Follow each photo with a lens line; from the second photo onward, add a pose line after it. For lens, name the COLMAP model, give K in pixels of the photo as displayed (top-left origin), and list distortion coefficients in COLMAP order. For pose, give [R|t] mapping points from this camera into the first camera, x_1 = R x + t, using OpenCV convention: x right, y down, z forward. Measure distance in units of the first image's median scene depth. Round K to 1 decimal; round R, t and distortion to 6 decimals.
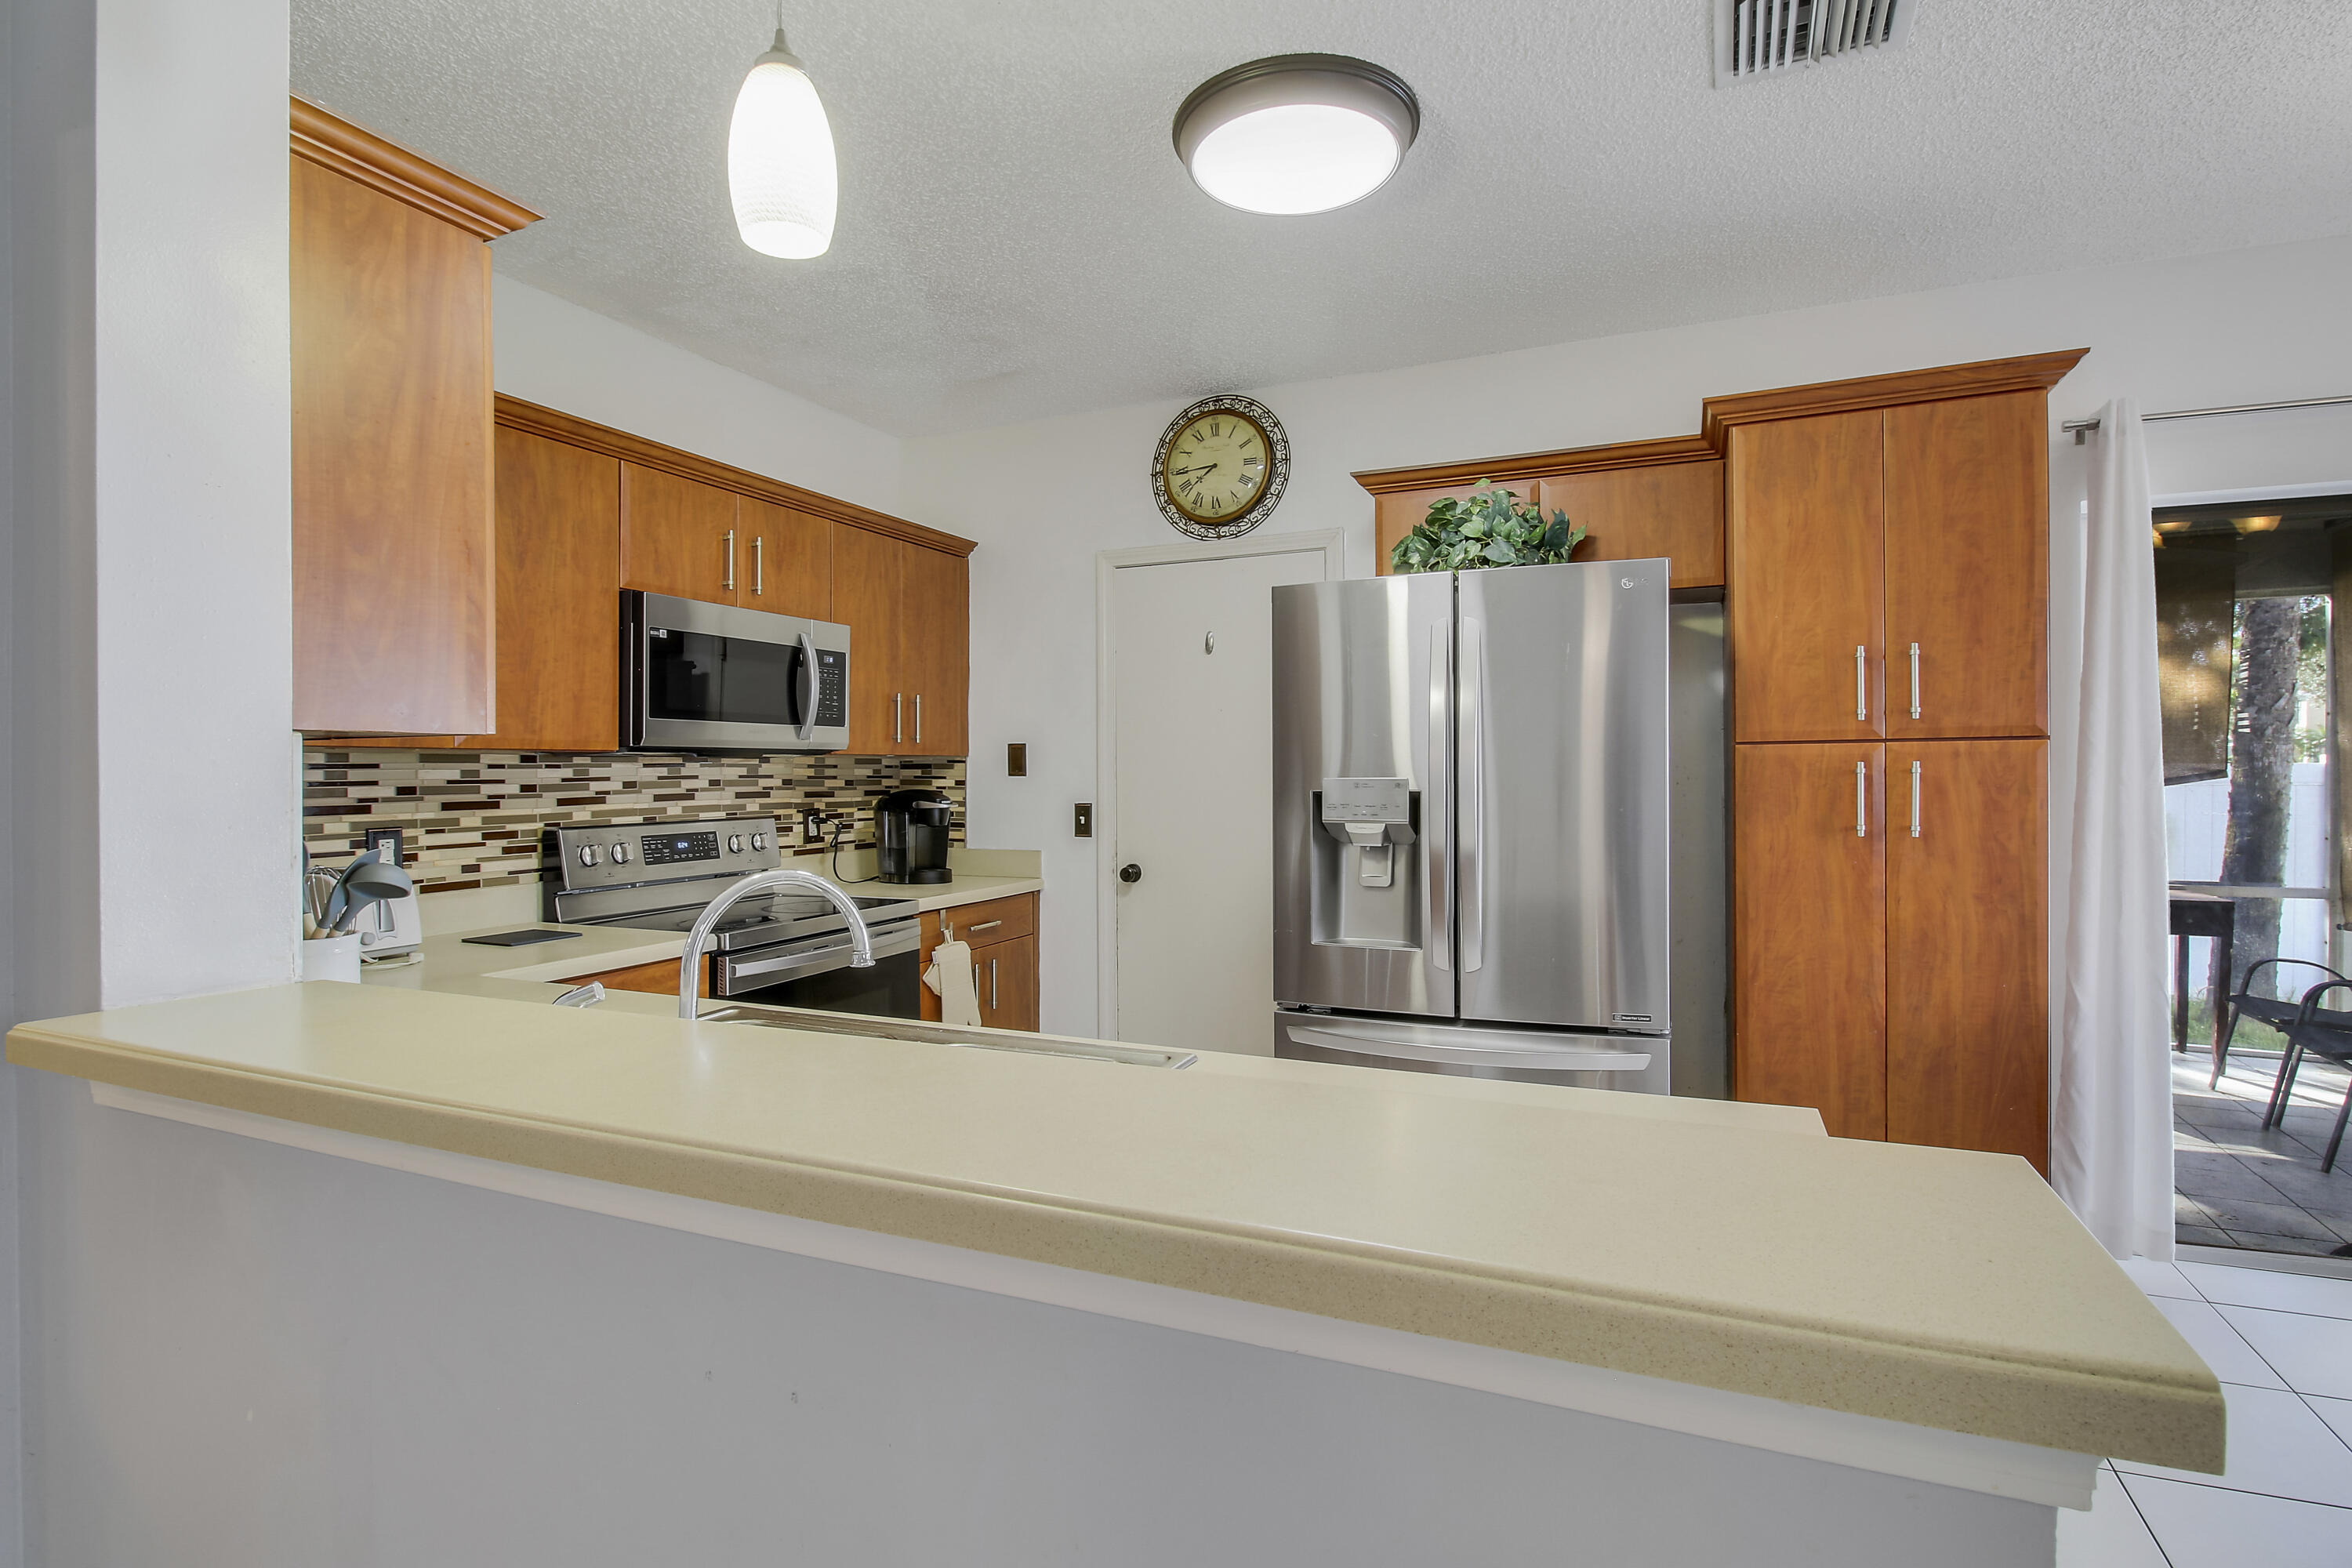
lens RADIAL K [[978.7, 0, 1190.8], [0, 978.7, 800.5], [0, 0, 1]] dist [-0.000745, -0.000166]
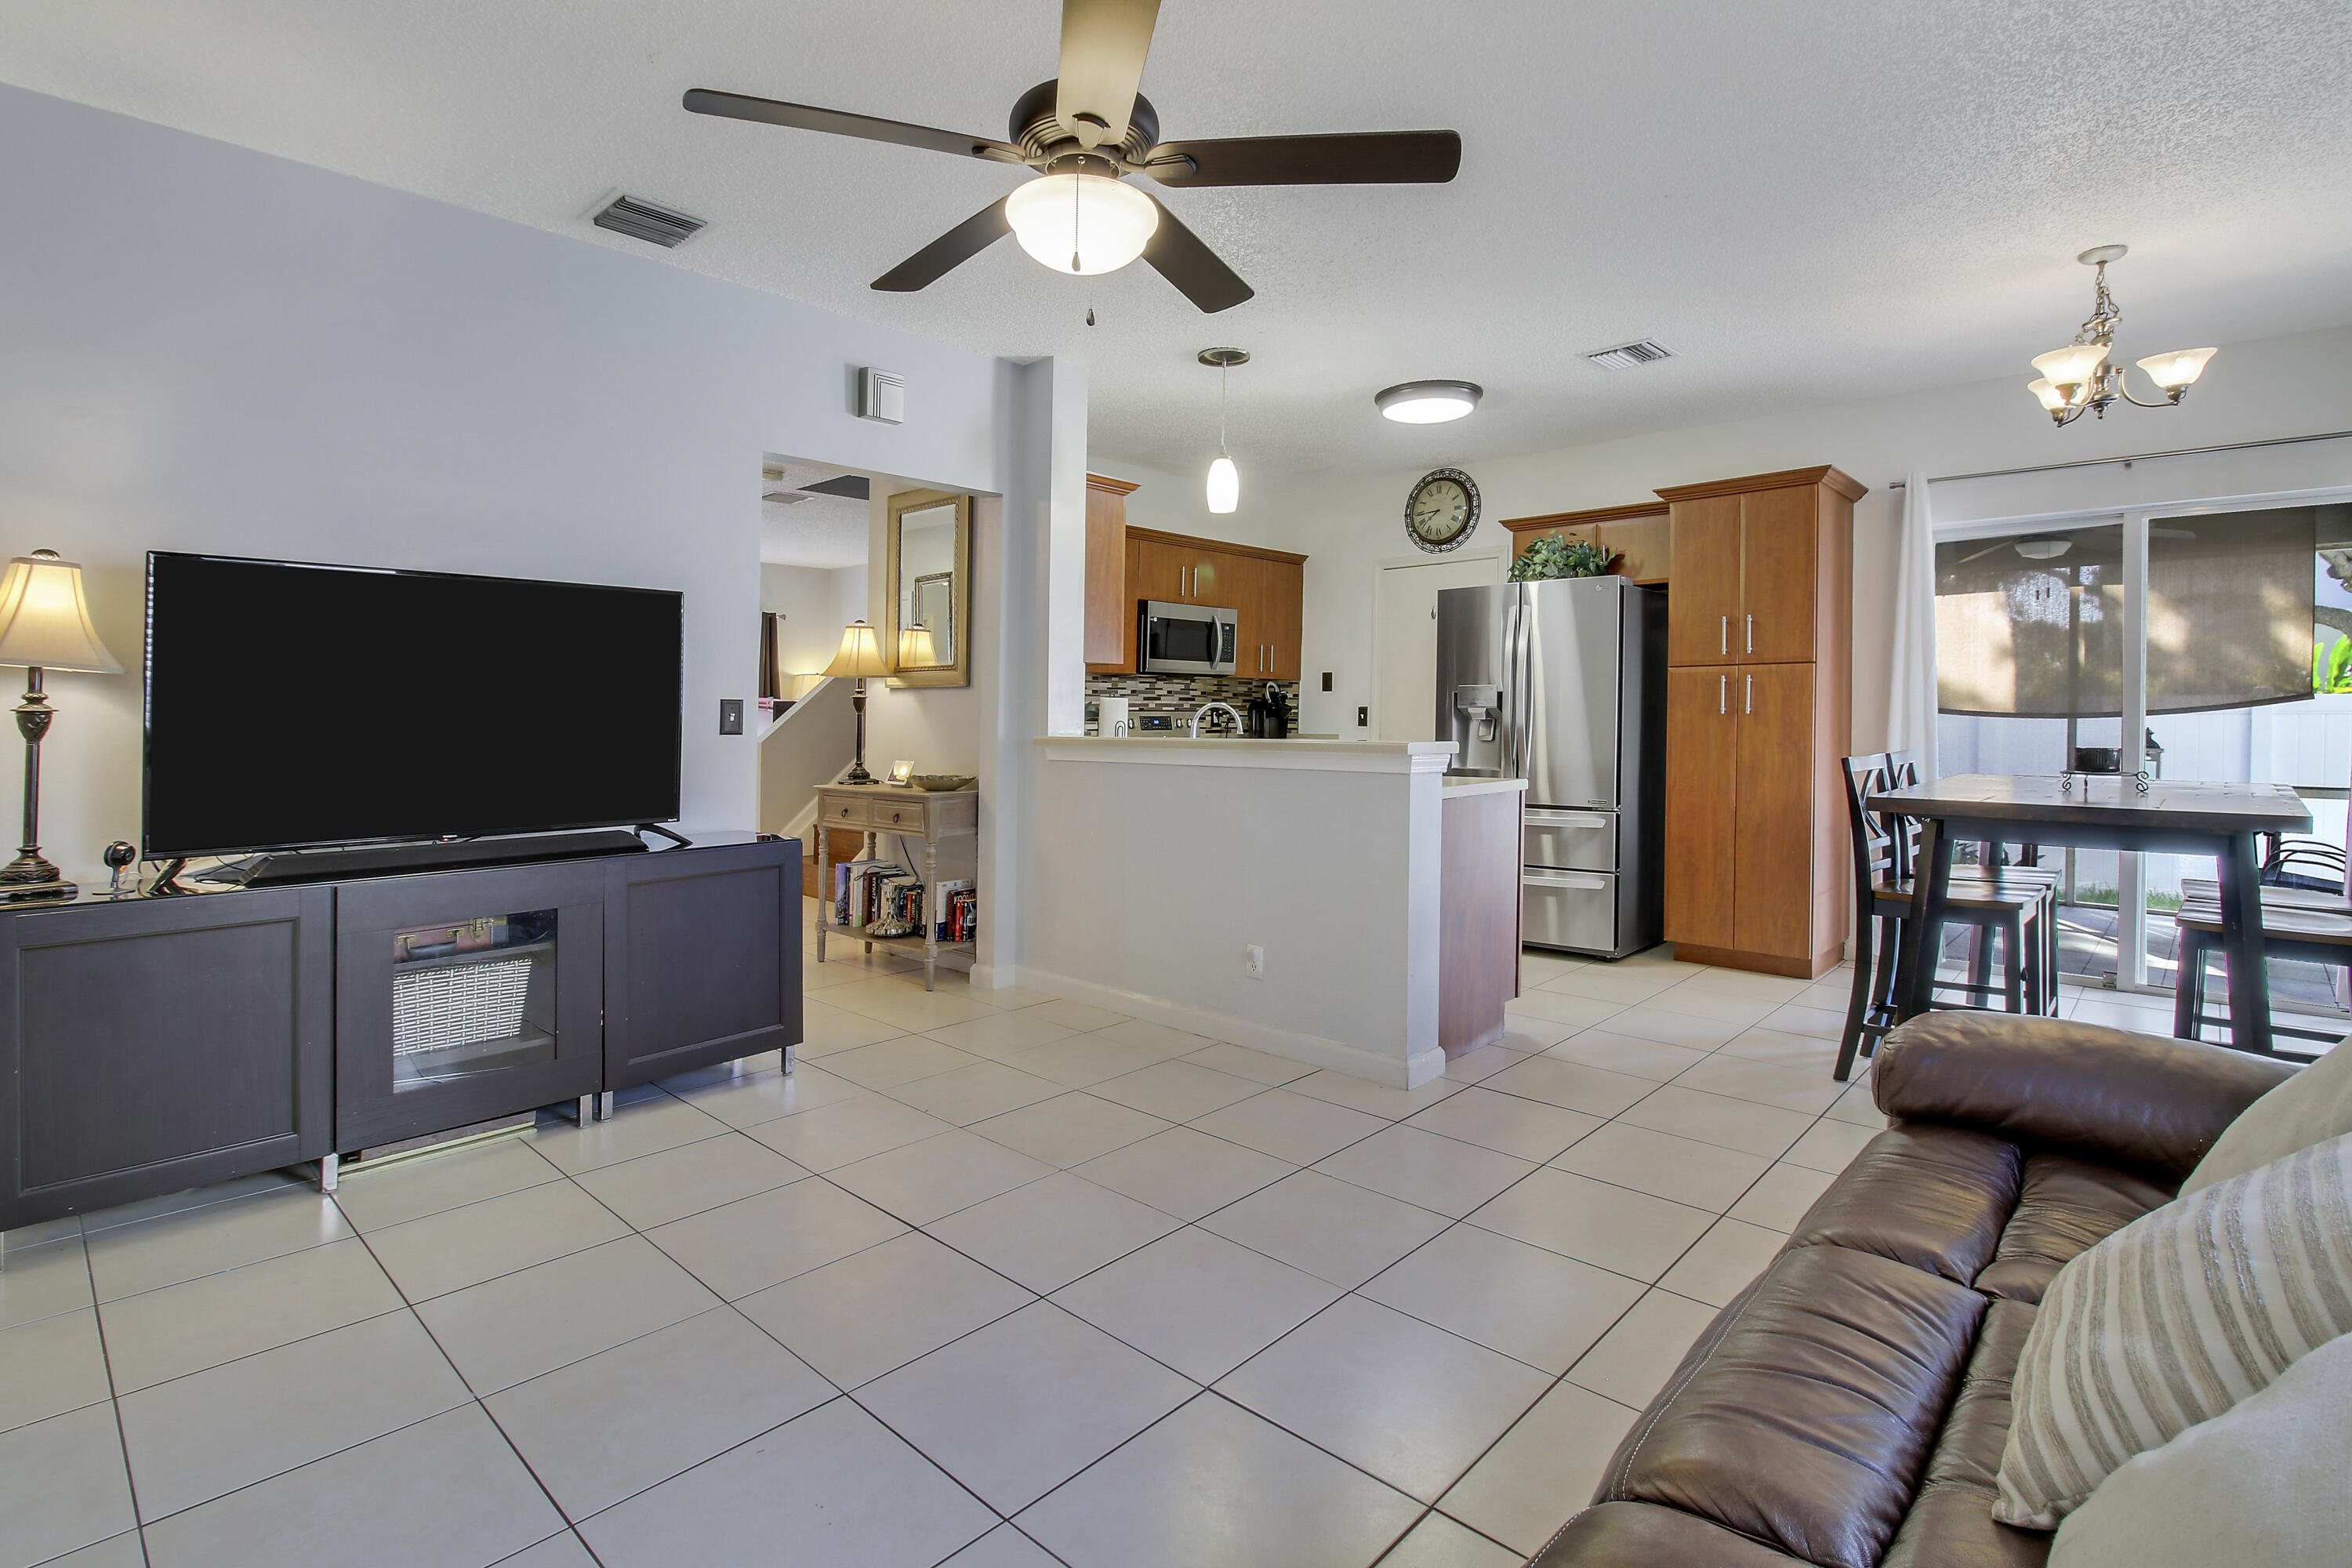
lens RADIAL K [[1106.2, 0, 1190.4], [0, 1106.2, 789.2], [0, 0, 1]] dist [-0.002368, -0.009029]
pose [[0.930819, 0.034292, -0.363867, 0.365645], [-0.021897, 0.999033, 0.038137, 0.091496], [0.364823, -0.027531, 0.930670, -1.057165]]
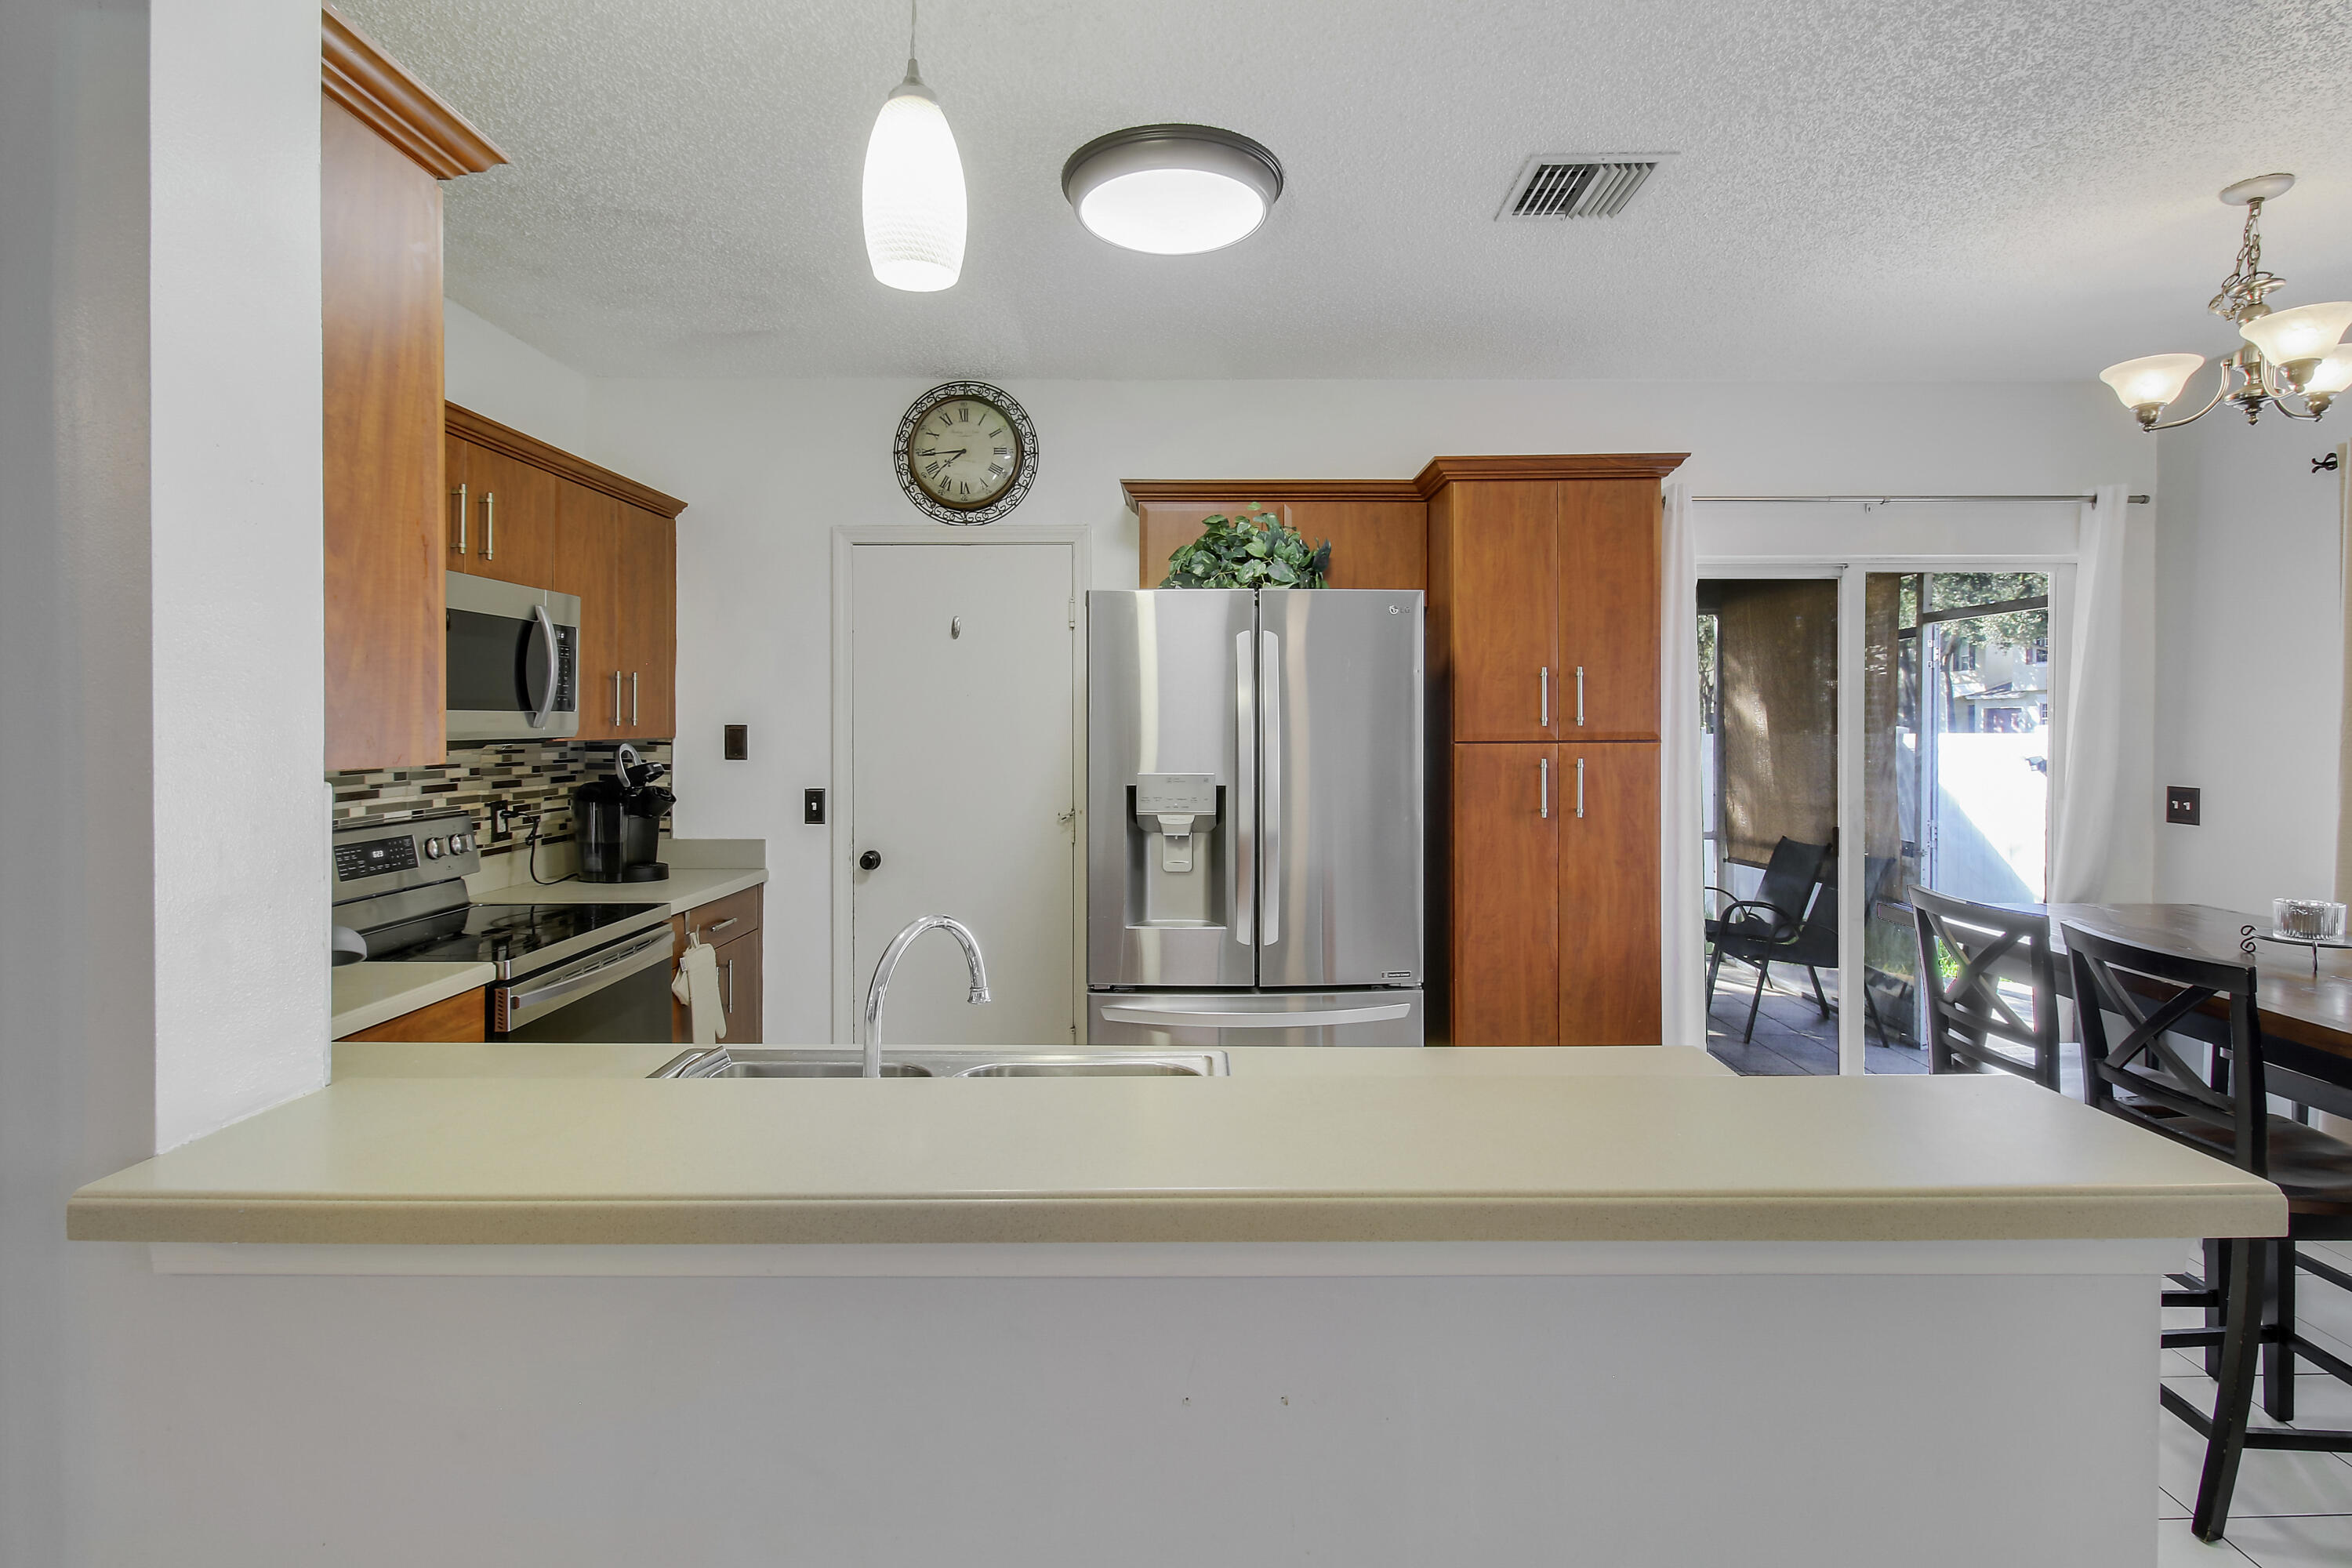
lens RADIAL K [[1012.7, 0, 1045.5], [0, 1012.7, 760.2], [0, 0, 1]] dist [0.001485, -0.000068]
pose [[0.936815, -0.007840, 0.349739, -0.276979], [0.003668, 0.999914, 0.012591, -0.041211], [-0.349807, -0.010512, 0.936763, -0.002721]]
